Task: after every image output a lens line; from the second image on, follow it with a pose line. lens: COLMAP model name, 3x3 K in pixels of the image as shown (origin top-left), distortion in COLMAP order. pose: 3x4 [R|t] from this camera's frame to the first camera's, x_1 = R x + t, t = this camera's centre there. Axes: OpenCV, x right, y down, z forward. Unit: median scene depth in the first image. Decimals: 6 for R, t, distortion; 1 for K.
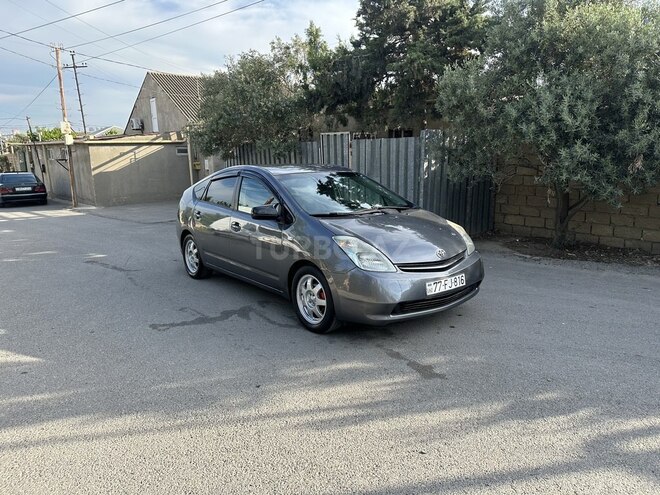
lens RADIAL K [[463.3, 0, 330.0], [0, 463.3, 243.8], [0, 0, 1]] dist [0.056731, -0.075661]
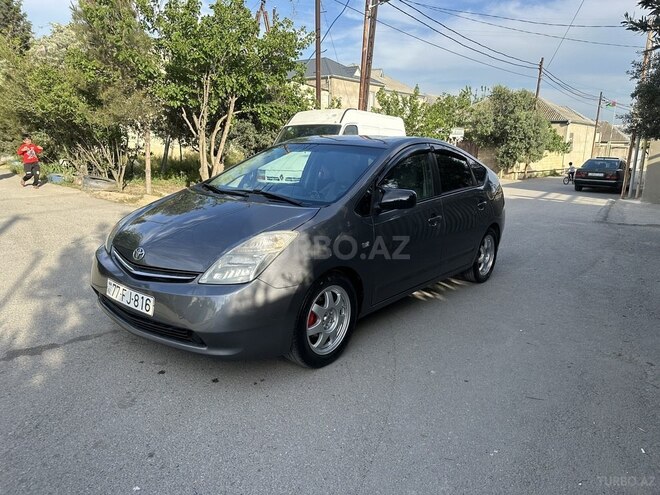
lens RADIAL K [[462.5, 0, 327.8], [0, 462.5, 244.6], [0, 0, 1]] dist [0.065999, -0.091402]
pose [[0.210770, 0.226813, -0.950858, 0.629271], [-0.208528, 0.960753, 0.182950, -0.116717], [0.955035, 0.159720, 0.249795, 0.718089]]
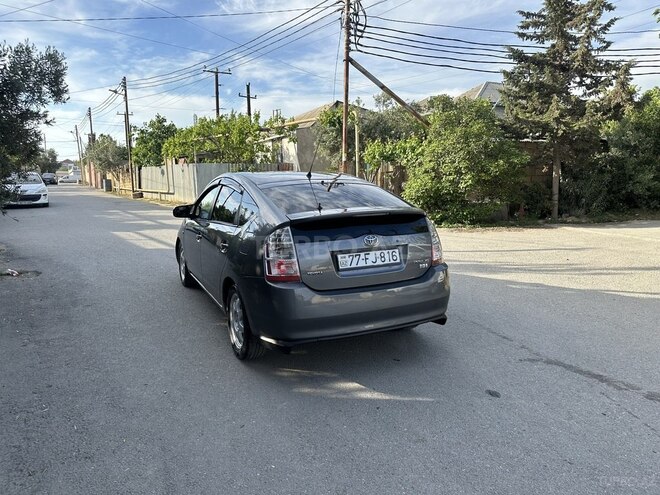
lens RADIAL K [[457.7, 0, 327.4], [0, 457.7, 252.3], [0, 0, 1]] dist [0.107325, -0.157728]
pose [[-0.975563, 0.011702, 0.219407, -0.356444], [0.082752, 0.944619, 0.317564, -0.277968], [-0.203540, 0.327960, -0.922504, 1.716333]]
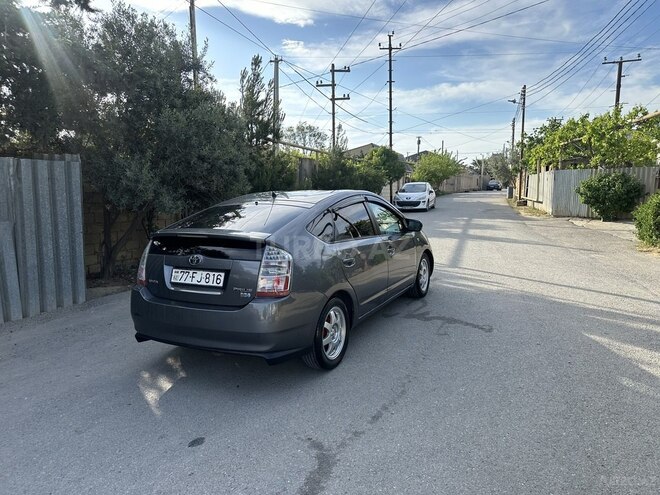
lens RADIAL K [[457.7, 0, 327.4], [0, 457.7, 252.3], [0, 0, 1]] dist [0.107325, -0.157728]
pose [[-0.418021, -0.084165, 0.904530, -0.883881], [0.185057, 0.966931, 0.175494, -0.195976], [-0.889389, 0.240750, -0.388622, 1.275855]]
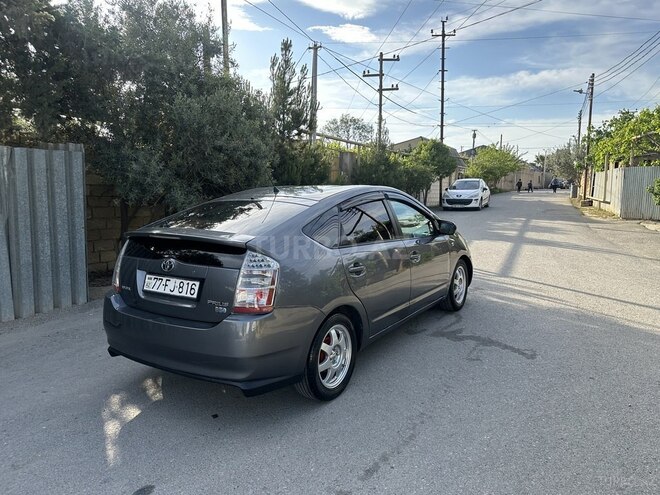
lens RADIAL K [[476.1, 0, 333.7], [0, 476.1, 250.0], [0, 0, 1]] dist [0.068936, -0.080493]
pose [[-0.334525, -0.092142, 0.937871, -0.825958], [0.176224, 0.971537, 0.158306, -0.180966], [-0.925763, 0.218233, -0.308766, 1.191177]]
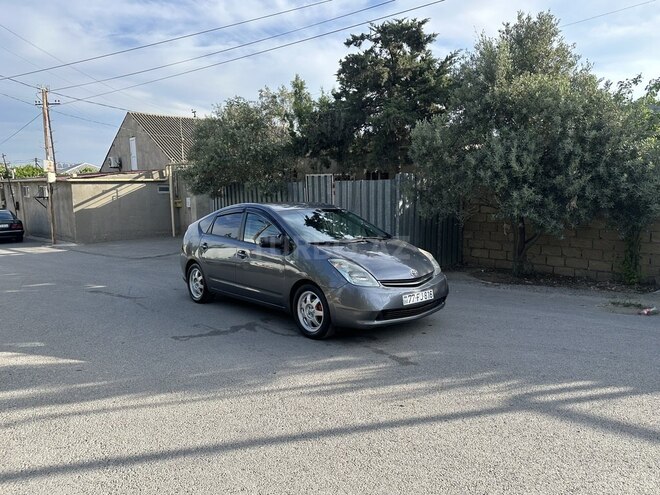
lens RADIAL K [[476.1, 0, 333.7], [0, 476.1, 250.0], [0, 0, 1]] dist [0.068936, -0.080493]
pose [[0.998093, -0.001982, 0.061698, -0.038634], [0.006338, 0.997494, -0.070472, 0.032121], [-0.061403, 0.070728, 0.995604, -0.186234]]
